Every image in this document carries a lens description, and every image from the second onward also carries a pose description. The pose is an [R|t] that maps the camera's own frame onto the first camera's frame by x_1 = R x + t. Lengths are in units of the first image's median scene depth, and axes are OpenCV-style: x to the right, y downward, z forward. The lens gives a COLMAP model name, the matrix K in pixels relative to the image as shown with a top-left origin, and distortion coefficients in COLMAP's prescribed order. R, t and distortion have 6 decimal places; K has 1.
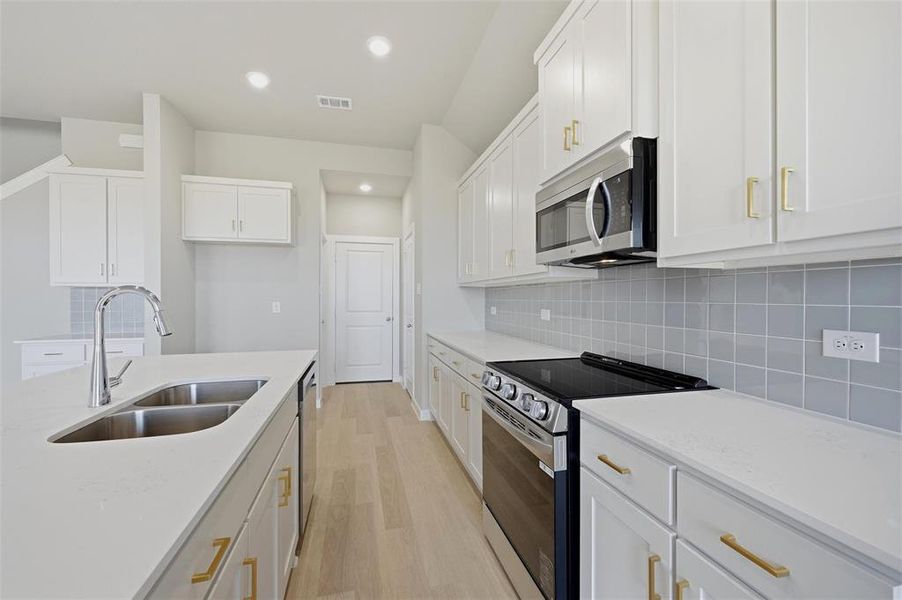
lens RADIAL K [[376.2, 0, 452.3], [0, 376.2, 297.4], [0, 0, 1]] dist [-0.000491, 0.000172]
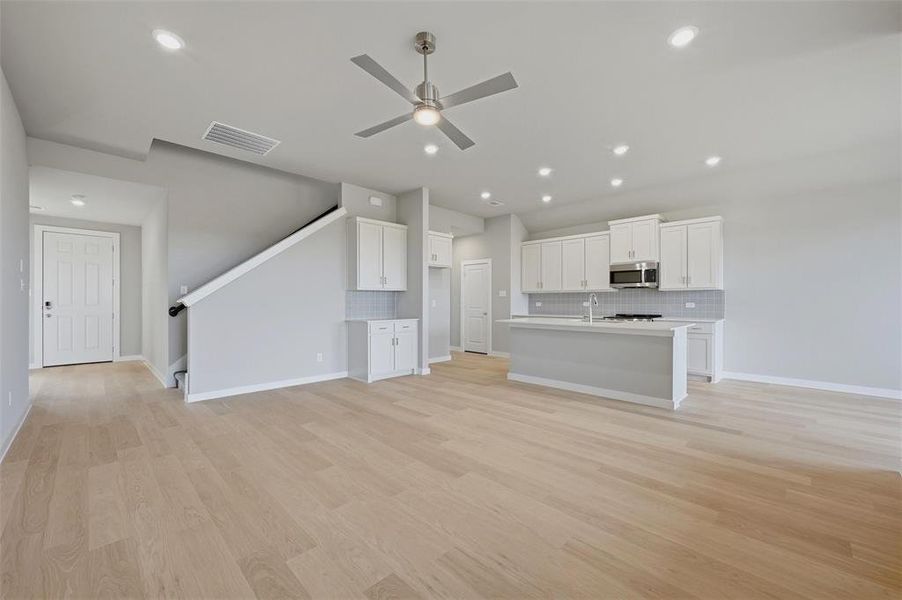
lens RADIAL K [[358.1, 0, 451.9], [0, 358.1, 300.8], [0, 0, 1]] dist [0.004541, 0.000063]
pose [[0.853416, 0.001941, 0.521226, -1.954978], [0.000206, 0.999992, -0.004060, 0.032637], [-0.521230, 0.003572, 0.853409, -0.712521]]
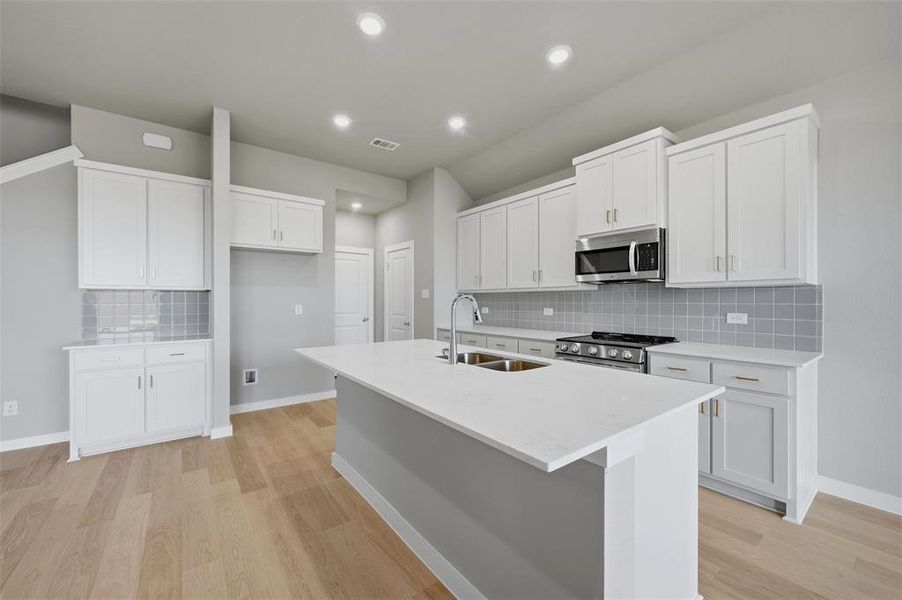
lens RADIAL K [[358.1, 0, 449.7], [0, 358.1, 299.3], [0, 0, 1]] dist [0.004541, 0.000063]
pose [[0.920823, 0.002034, 0.389977, -0.727023], [-0.000325, 0.999990, -0.004447, 0.001294], [-0.389982, 0.003969, 0.920814, -0.224419]]
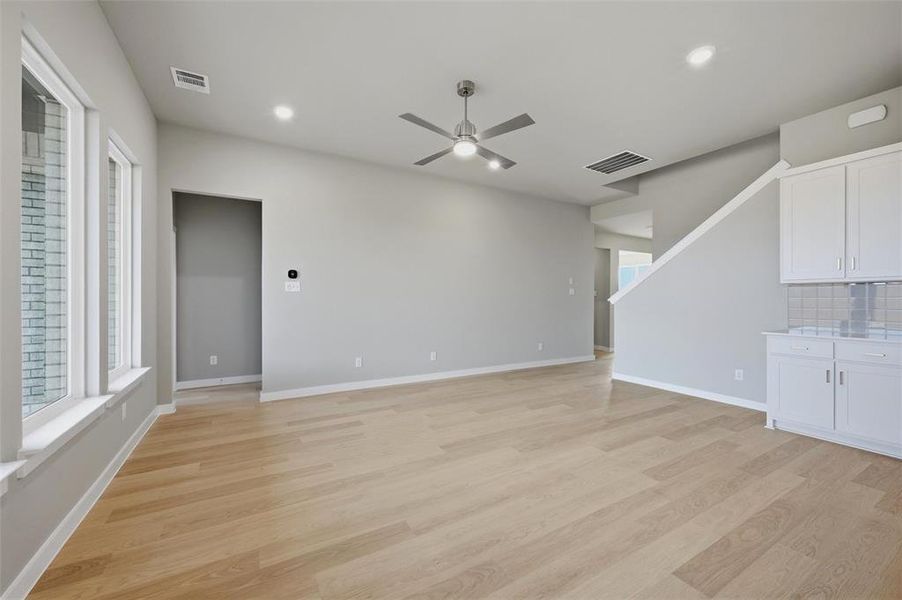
lens RADIAL K [[358.1, 0, 456.0], [0, 358.1, 299.5], [0, 0, 1]] dist [0.004541, 0.000063]
pose [[0.293552, 0.005902, -0.955925, -0.455794], [-0.004064, 0.999980, 0.004926, 0.018180], [0.955934, 0.002439, 0.293570, -0.237047]]
